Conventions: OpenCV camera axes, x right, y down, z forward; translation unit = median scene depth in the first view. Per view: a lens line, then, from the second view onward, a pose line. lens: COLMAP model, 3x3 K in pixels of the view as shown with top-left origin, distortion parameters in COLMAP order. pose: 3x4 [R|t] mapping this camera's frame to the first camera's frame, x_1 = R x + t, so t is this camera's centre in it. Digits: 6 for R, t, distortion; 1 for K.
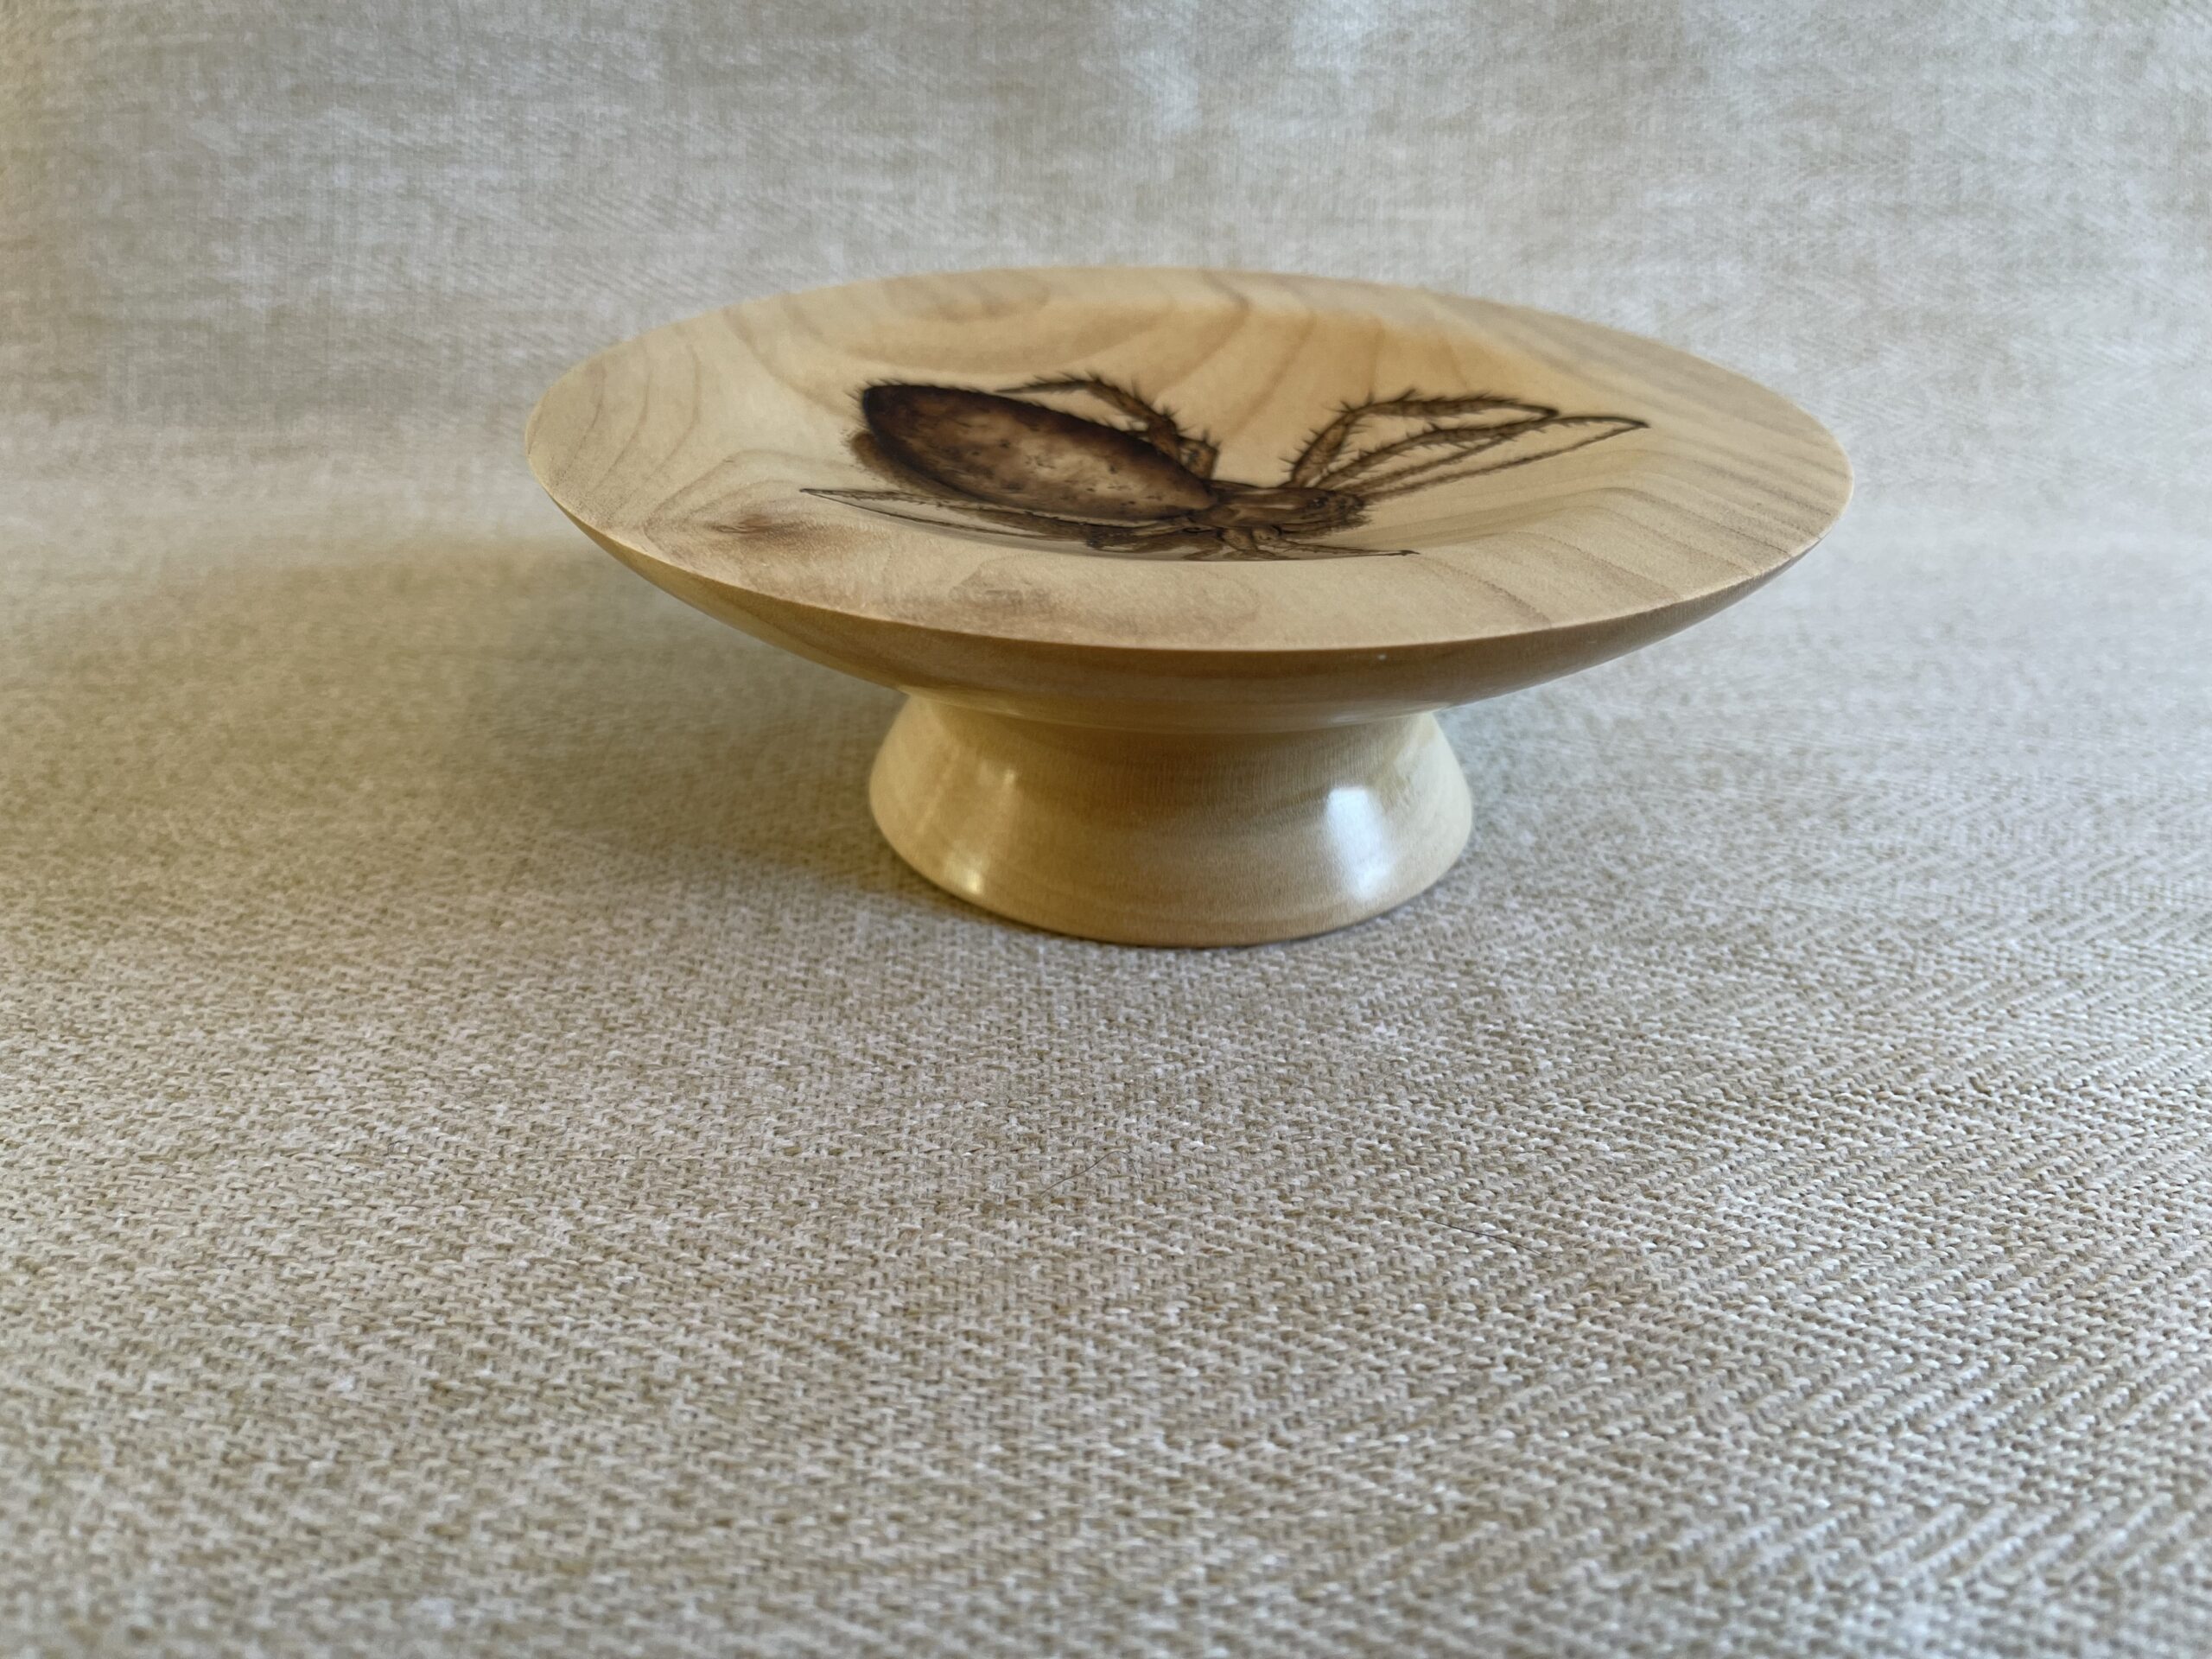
lens RADIAL K [[1809.2, 0, 1115.6], [0, 1809.2, 830.0], [0, 0, 1]] dist [0.028904, -0.016352]
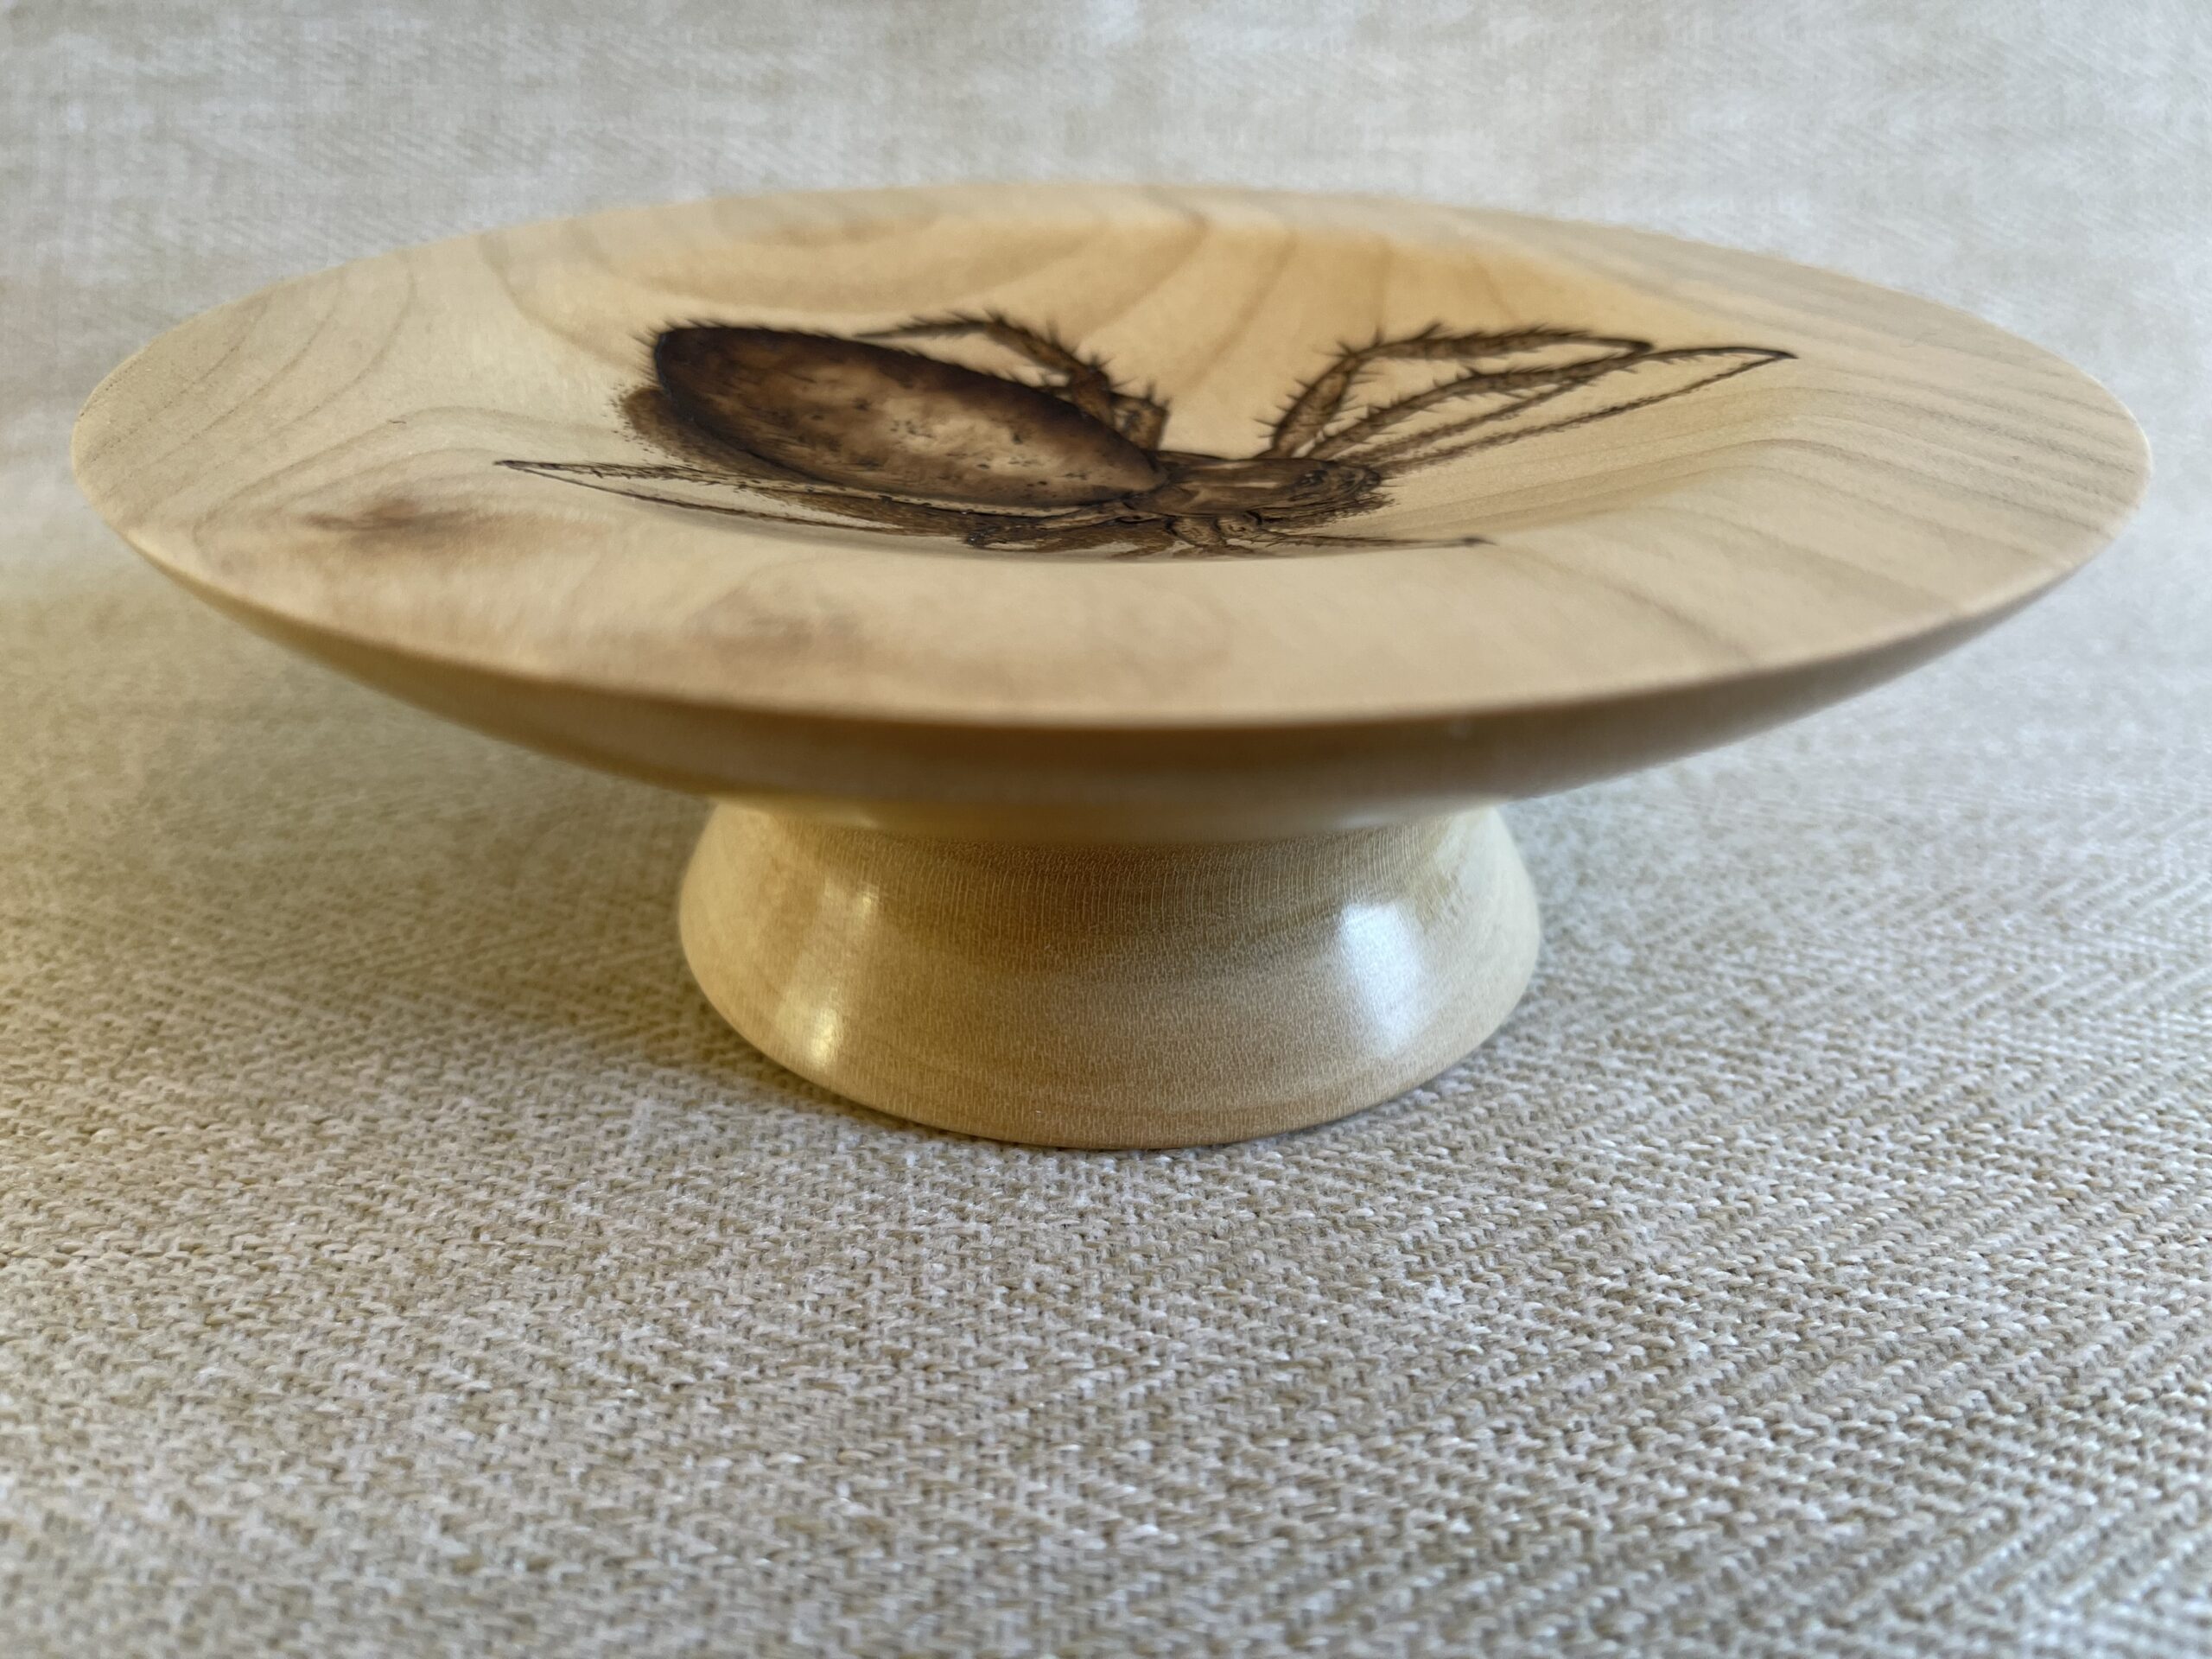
lens RADIAL K [[1807.1, 0, 1119.7], [0, 1807.1, 829.6], [0, 0, 1]] dist [0.016978, -0.067880]
pose [[0.999651, -0.020456, 0.016745, 0.024079], [0.020612, 0.999745, -0.009171, -0.042178], [-0.016553, 0.009513, 0.999818, 0.312367]]
